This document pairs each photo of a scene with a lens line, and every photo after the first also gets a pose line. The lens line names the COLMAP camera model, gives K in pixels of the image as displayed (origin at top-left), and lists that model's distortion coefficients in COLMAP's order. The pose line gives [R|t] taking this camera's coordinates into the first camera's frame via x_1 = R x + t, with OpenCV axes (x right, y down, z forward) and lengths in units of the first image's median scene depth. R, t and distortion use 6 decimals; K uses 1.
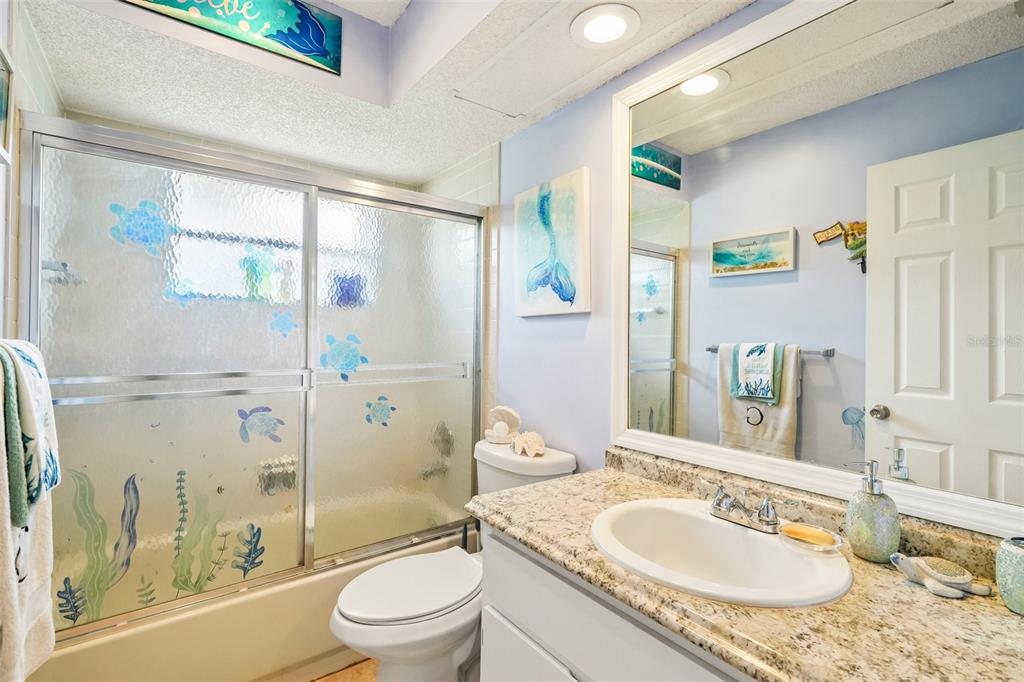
lens RADIAL K [[469.4, 0, 514.7], [0, 469.4, 334.3], [0, 0, 1]] dist [-0.002109, -0.000076]
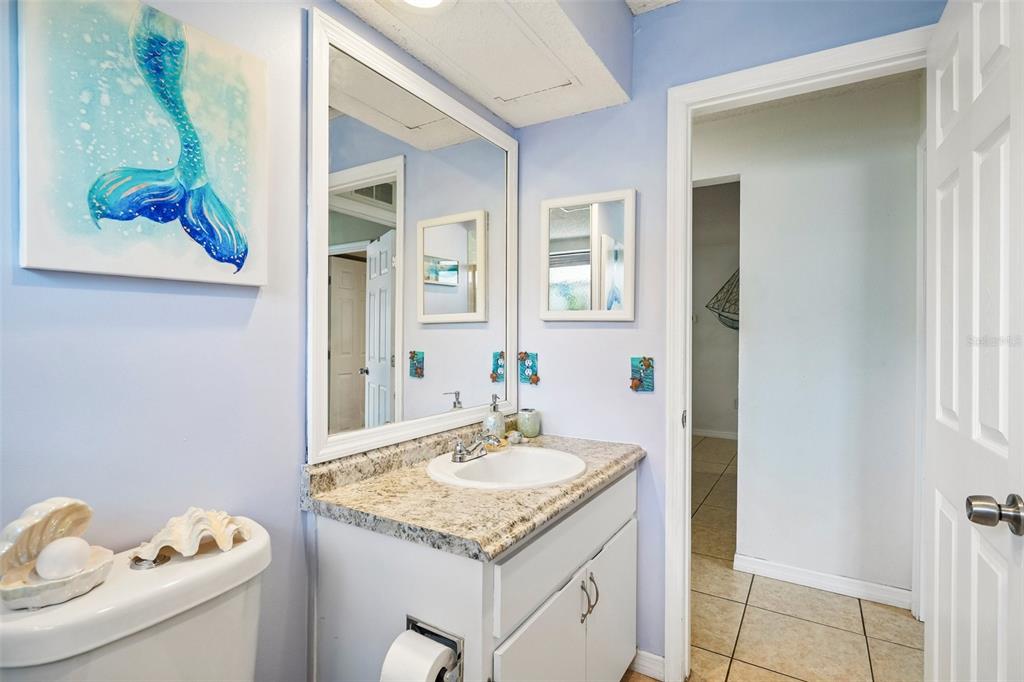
lens RADIAL K [[494.1, 0, 516.6], [0, 494.1, 336.9], [0, 0, 1]] dist [-0.000015, 0.000370]
pose [[-0.364576, -0.016019, 0.931036, -0.726162], [-0.017333, 0.999796, 0.010415, 0.011805], [-0.931012, -0.012340, -0.364779, 1.077587]]
